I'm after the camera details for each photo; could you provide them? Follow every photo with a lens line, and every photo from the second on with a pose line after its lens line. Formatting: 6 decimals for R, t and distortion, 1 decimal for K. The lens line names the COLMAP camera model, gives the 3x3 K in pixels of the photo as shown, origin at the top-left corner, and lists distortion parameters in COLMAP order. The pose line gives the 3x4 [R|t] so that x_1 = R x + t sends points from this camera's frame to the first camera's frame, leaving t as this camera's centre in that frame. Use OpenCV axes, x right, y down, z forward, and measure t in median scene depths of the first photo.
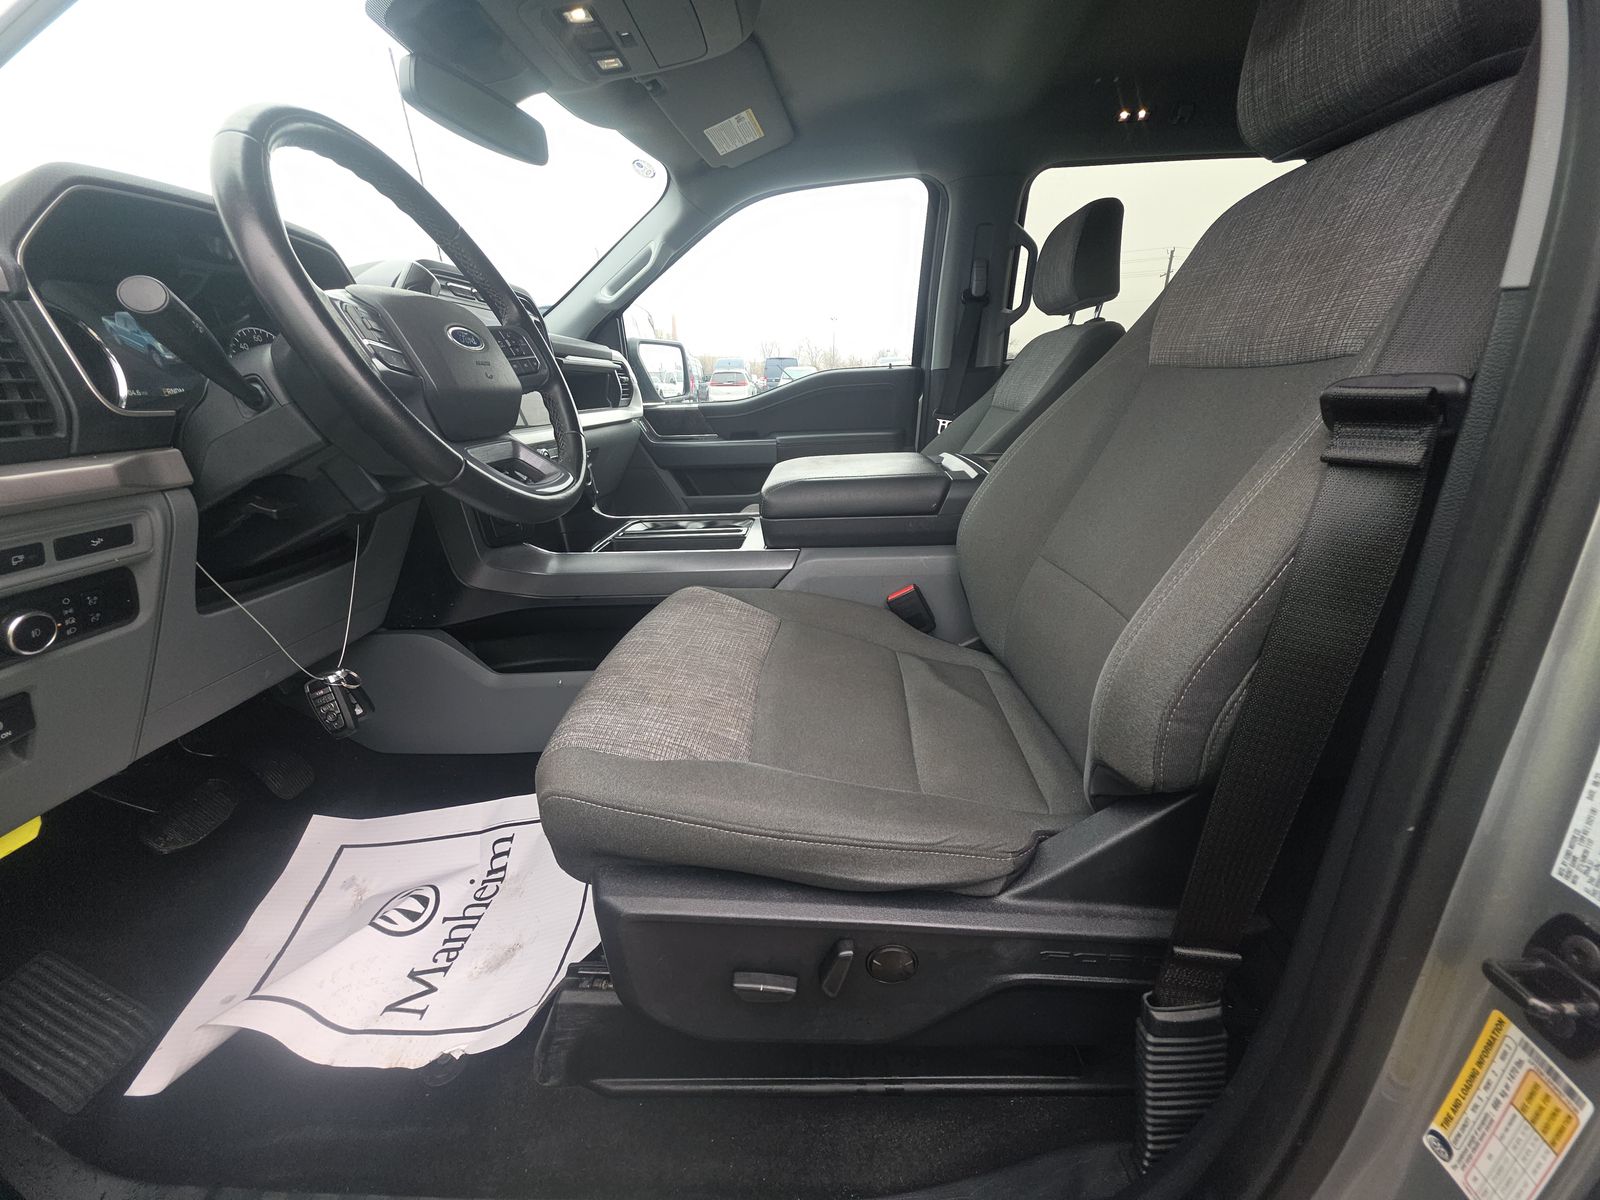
lens RADIAL K [[633.1, 0, 800.0], [0, 633.1, 600.0], [0, 0, 1]] dist [0.024569, -0.013247]
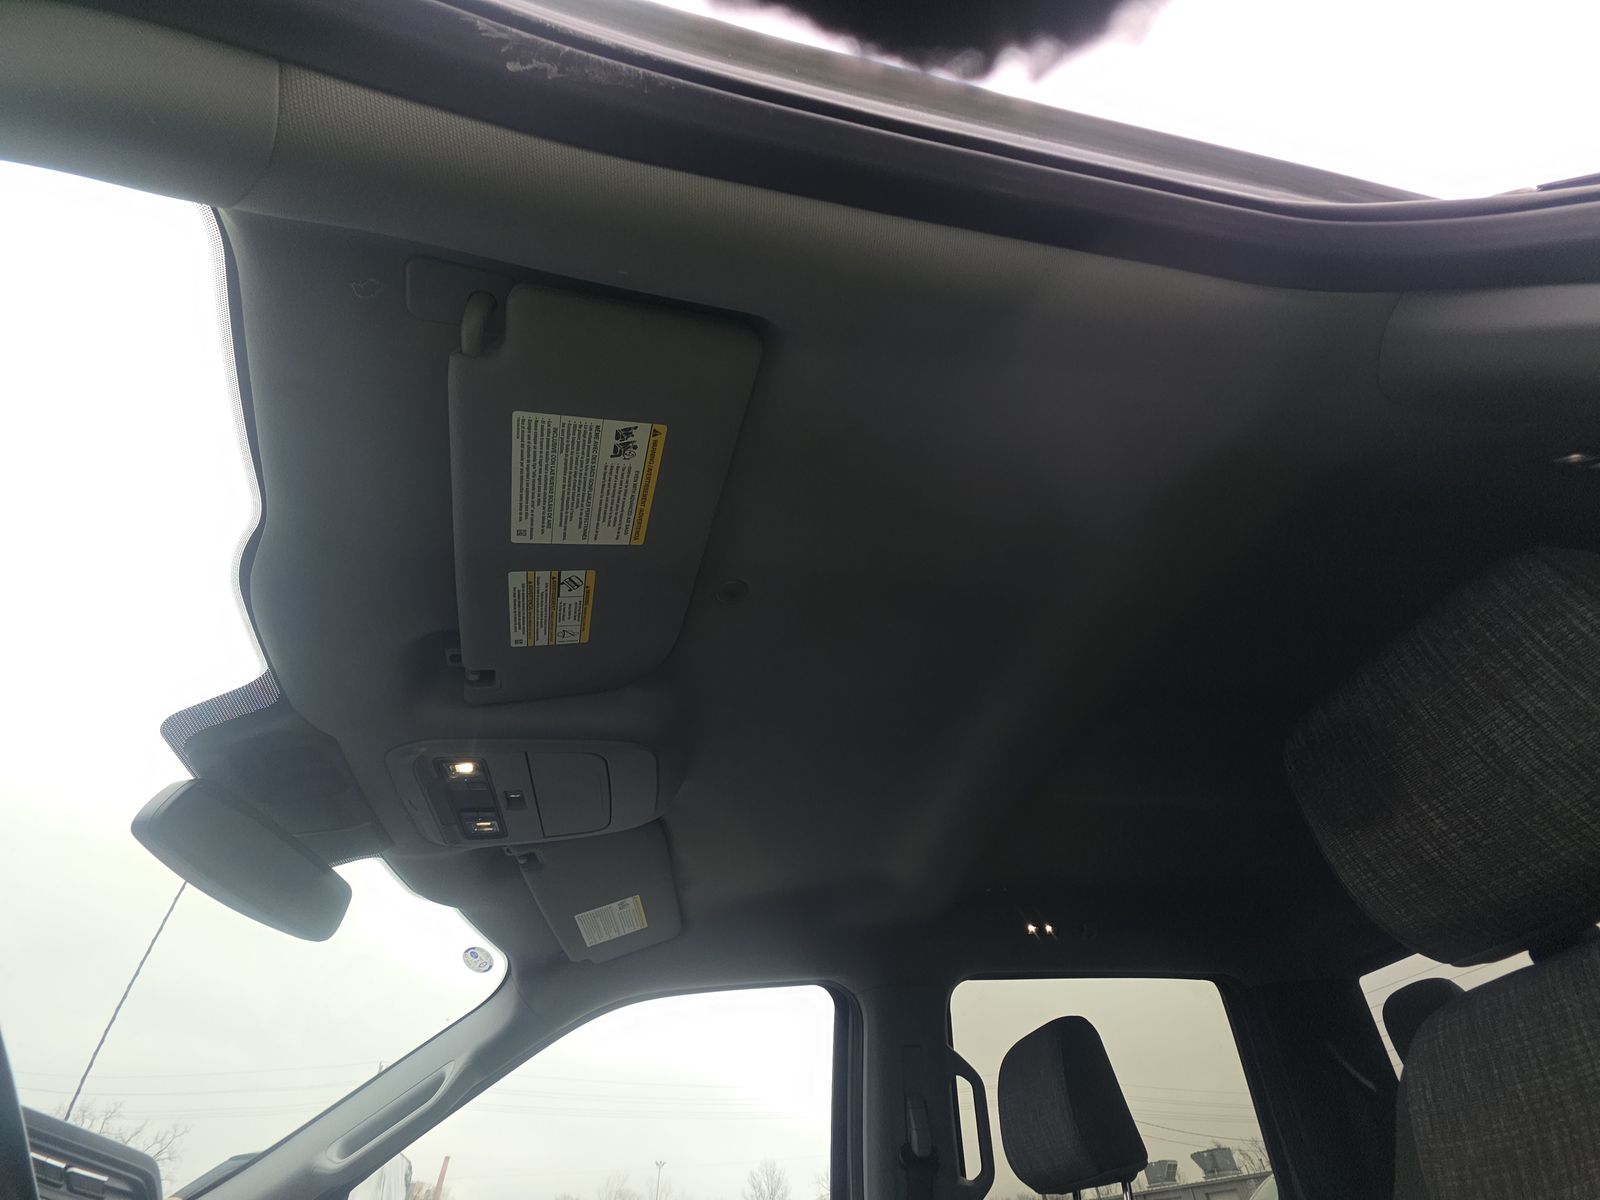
lens RADIAL K [[633.1, 0, 800.0], [0, 633.1, 600.0], [0, 0, 1]] dist [0.024569, -0.013247]
pose [[0.977702, 0.134655, 0.161146, -0.057457], [0.089764, 0.425751, -0.900377, -0.156072], [-0.189848, 0.894765, 0.404171, 0.268930]]
